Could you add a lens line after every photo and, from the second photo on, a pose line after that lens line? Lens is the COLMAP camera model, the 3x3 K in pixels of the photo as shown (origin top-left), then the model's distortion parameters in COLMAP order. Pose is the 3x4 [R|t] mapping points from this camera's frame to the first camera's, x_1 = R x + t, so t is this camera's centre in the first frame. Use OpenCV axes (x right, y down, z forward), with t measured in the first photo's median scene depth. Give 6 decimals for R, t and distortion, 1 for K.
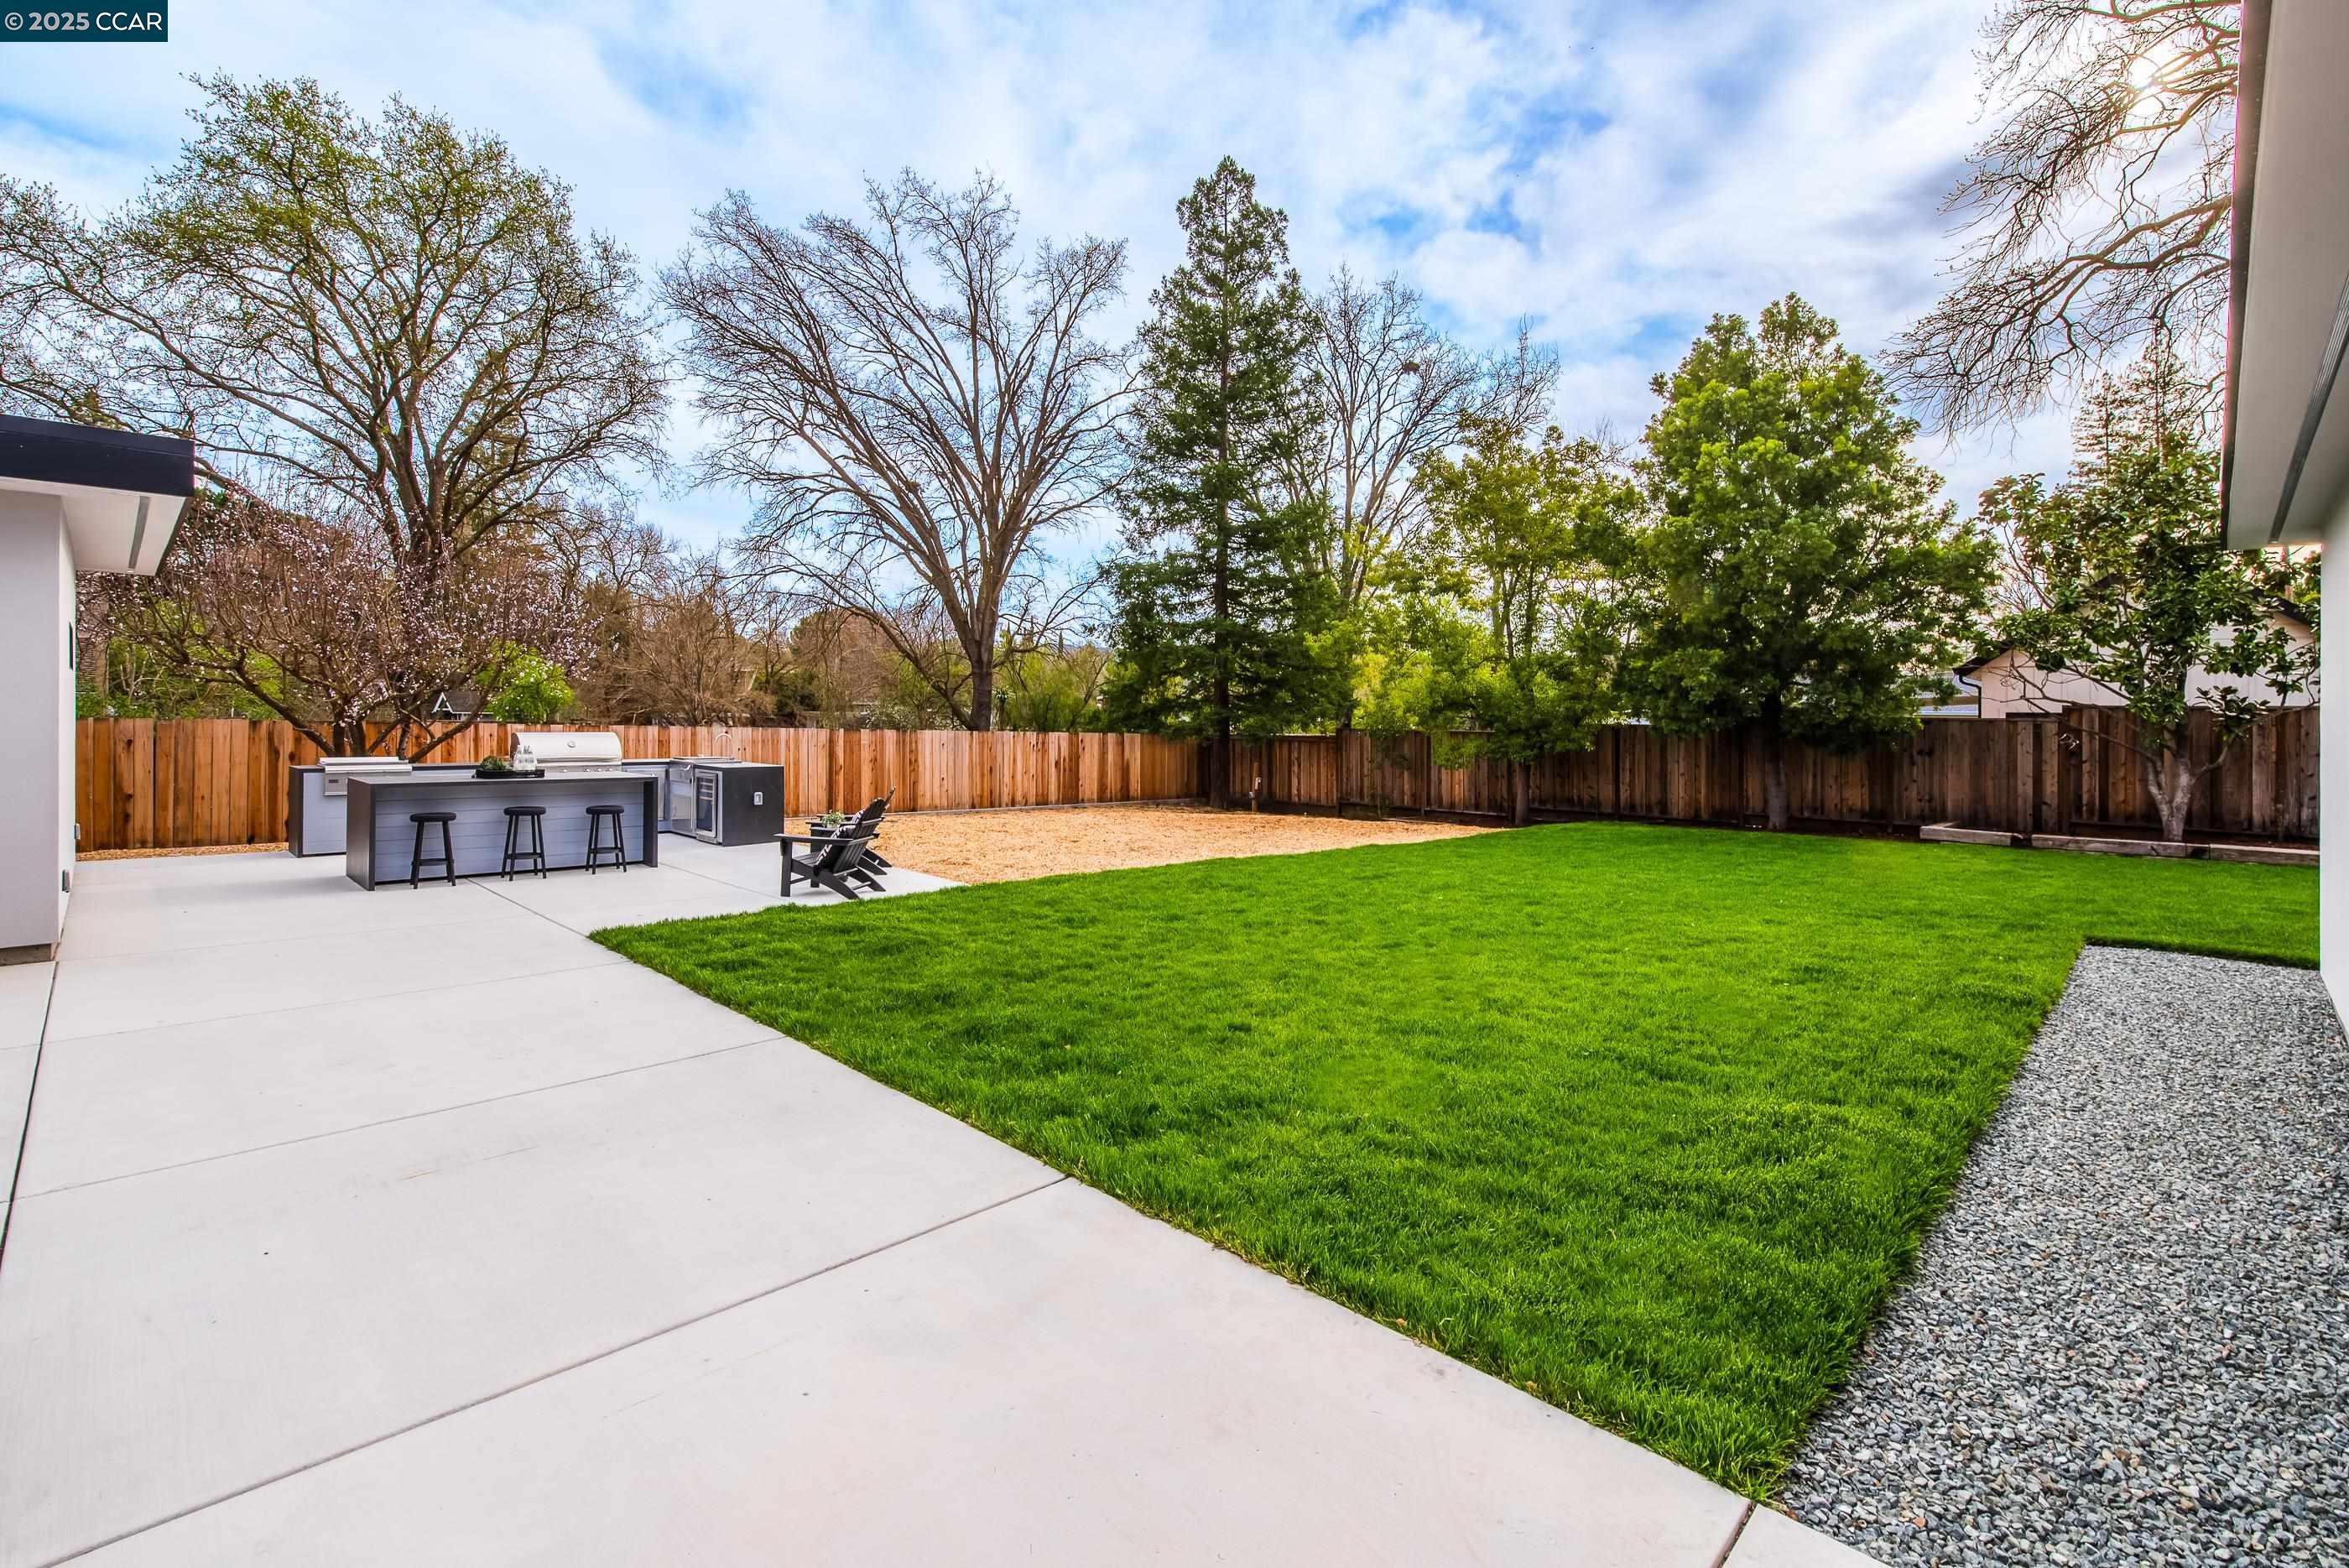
lens RADIAL K [[1049.8, 0, 1160.3], [0, 1049.8, 733.2], [0, 0, 1]] dist [-0.000763, -0.000245]
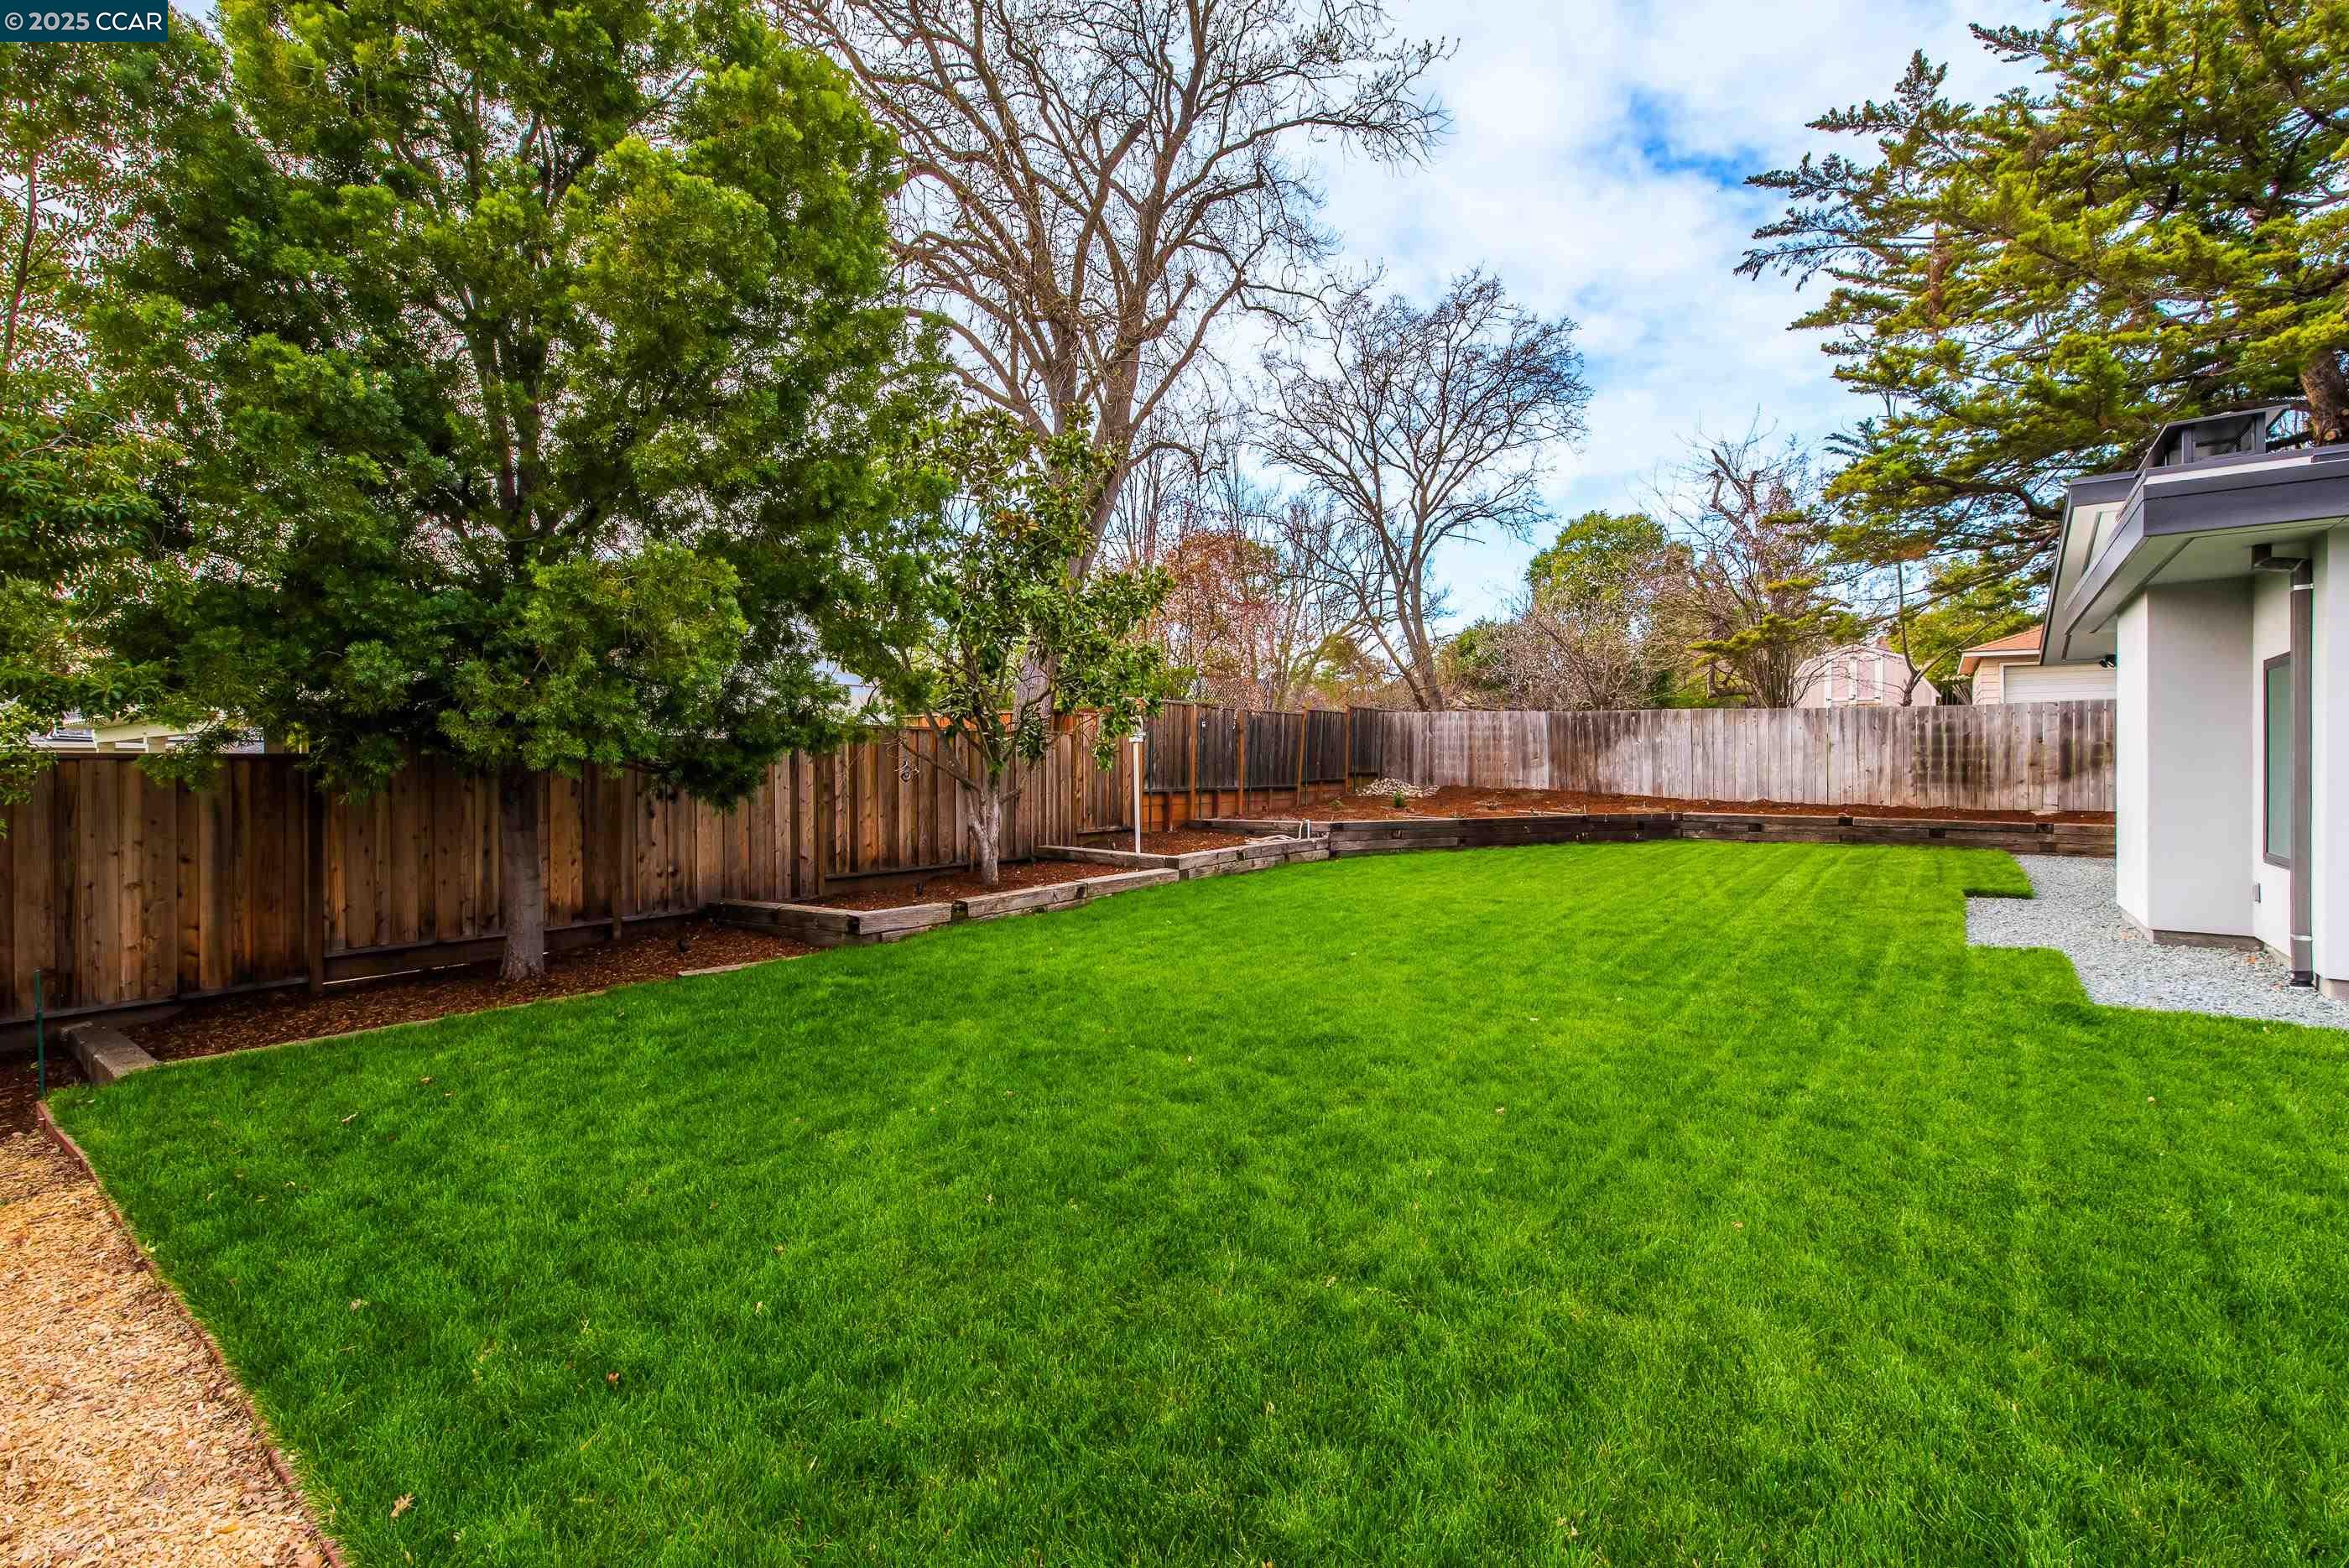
lens RADIAL K [[1021.2, 0, 1174.5], [0, 1021.2, 784.0], [0, 0, 1]] dist [-0.000890, -0.000139]
pose [[-0.119200, -0.029680, 0.992427, 0.069414], [0.020025, 0.999278, 0.032290, -0.001321], [-0.992668, 0.023722, -0.118519, 0.537413]]
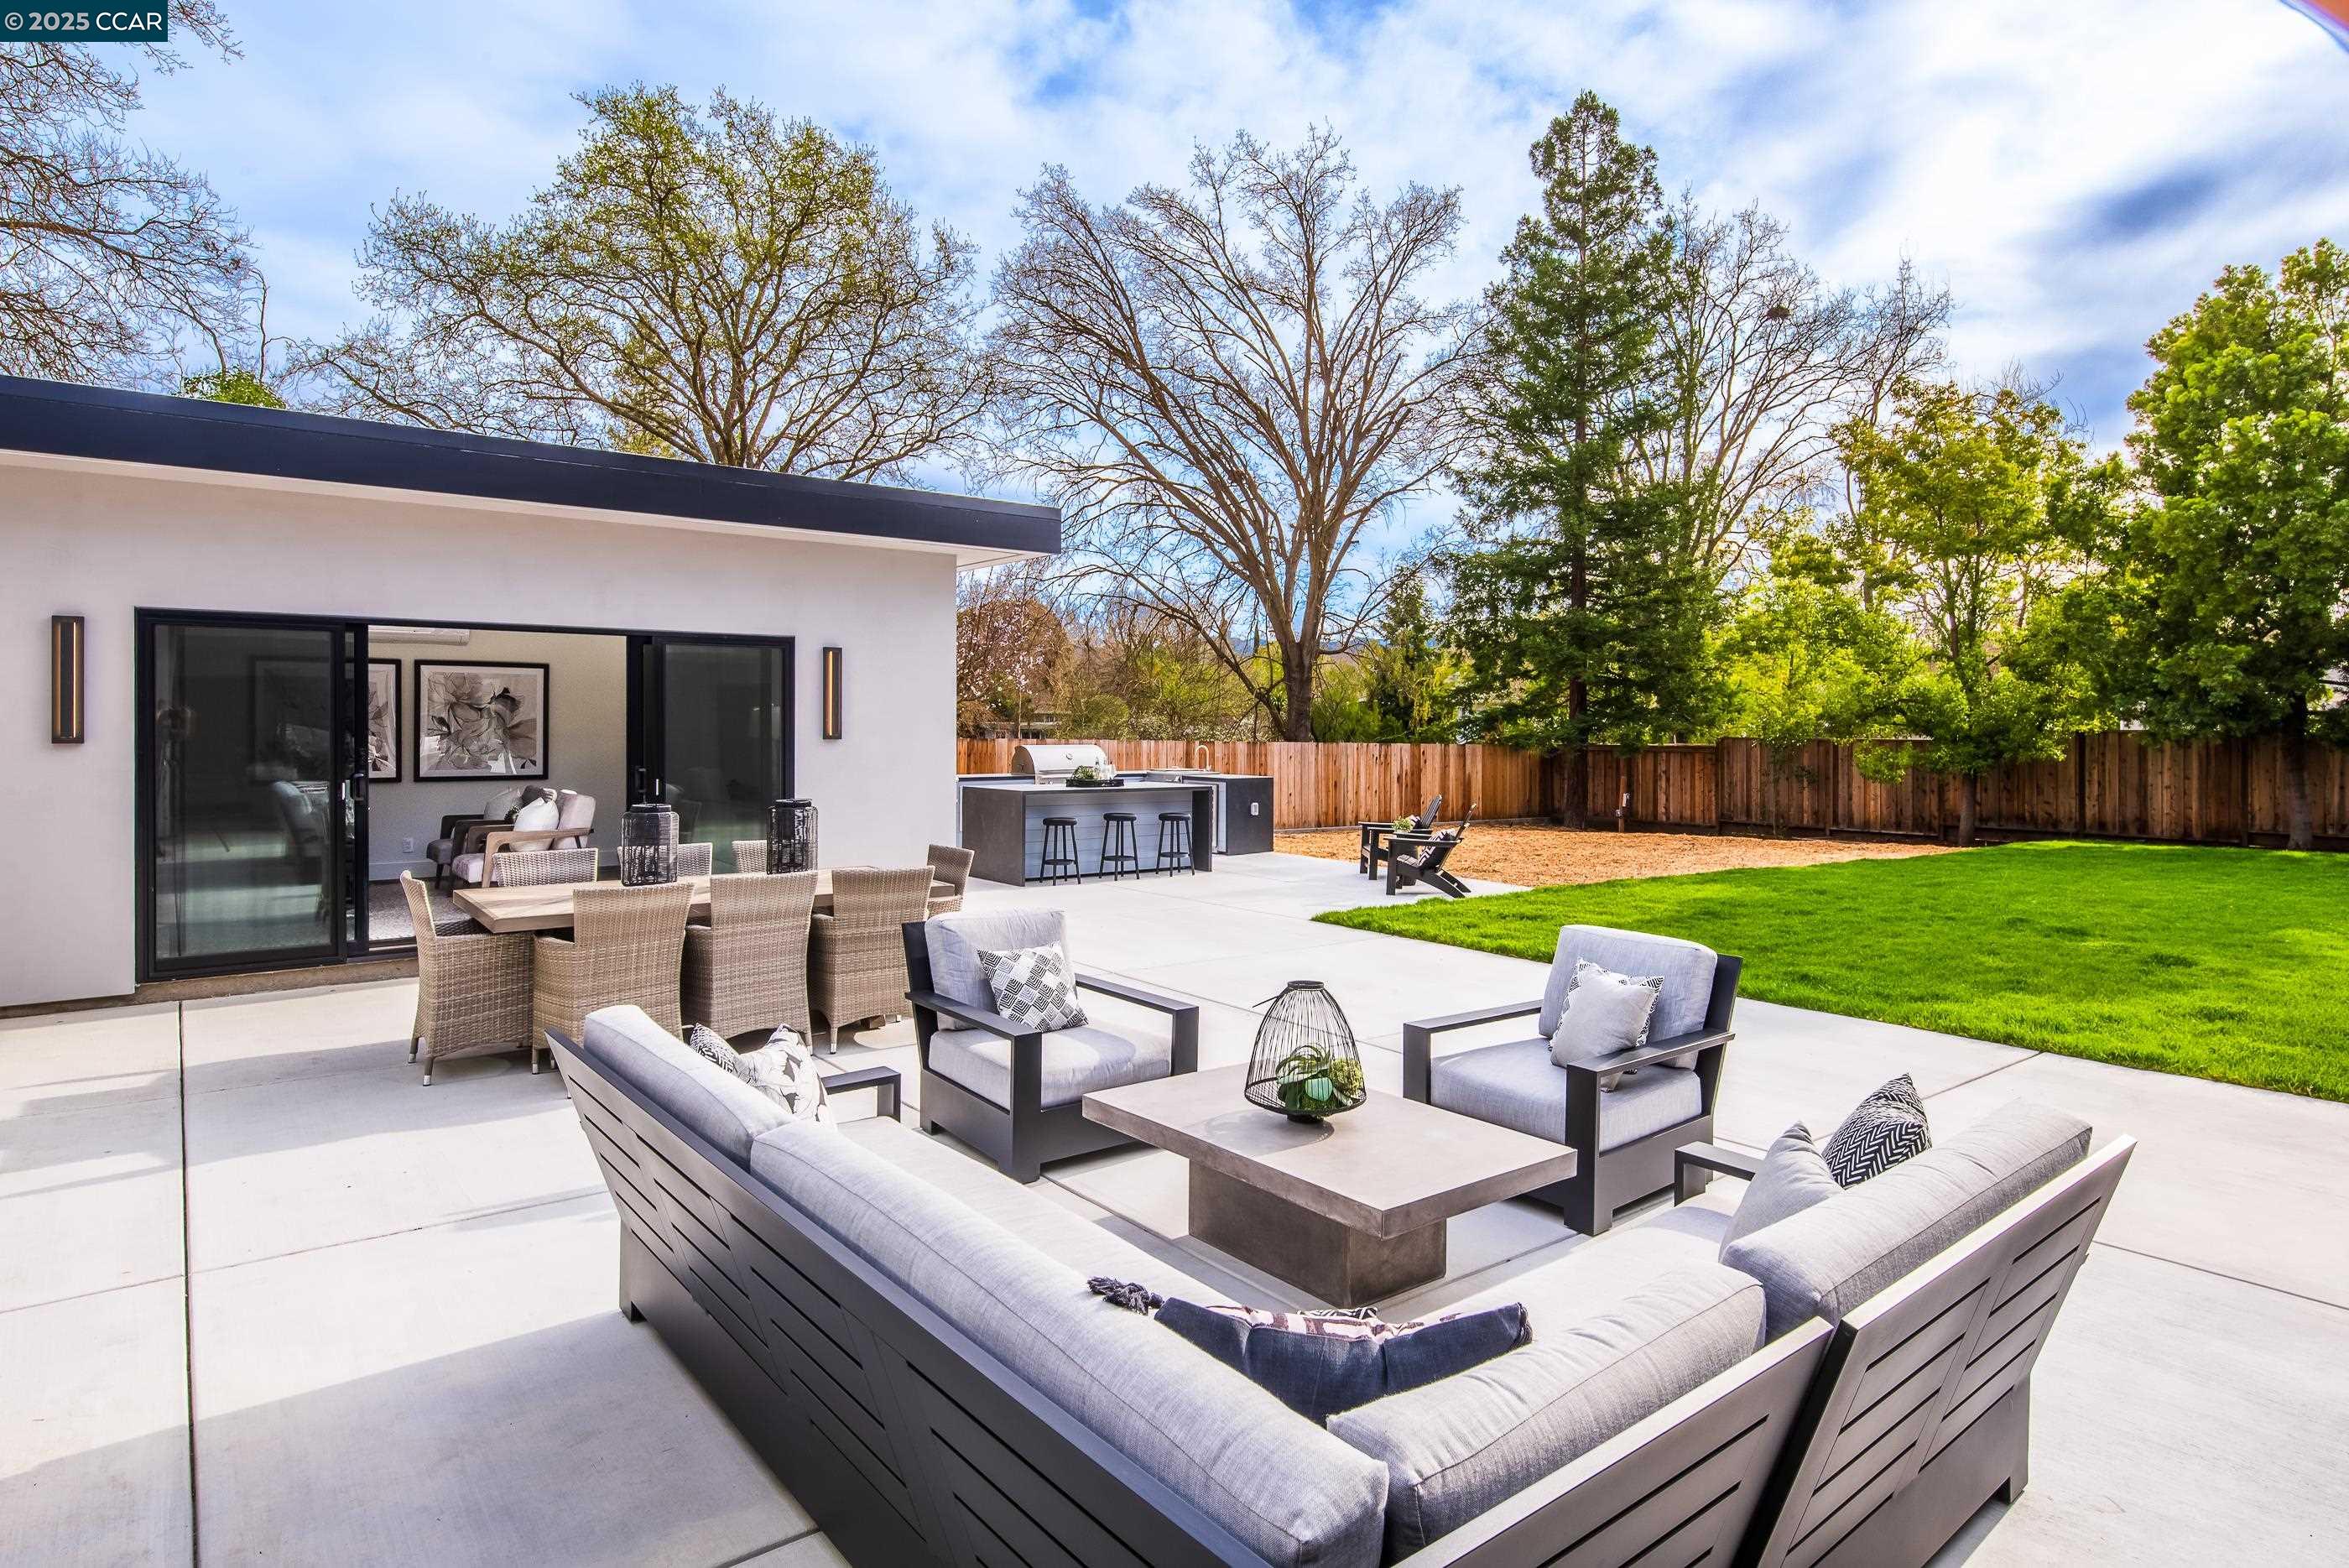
lens RADIAL K [[1284.5, 0, 1210.7], [0, 1284.5, 748.5], [0, 0, 1]] dist [0.000035, -0.001677]
pose [[0.993687, -0.006130, -0.112023, -0.136248], [0.006377, 0.999978, 0.001852, 0.000429], [0.112009, -0.002554, 0.993704, -0.115112]]
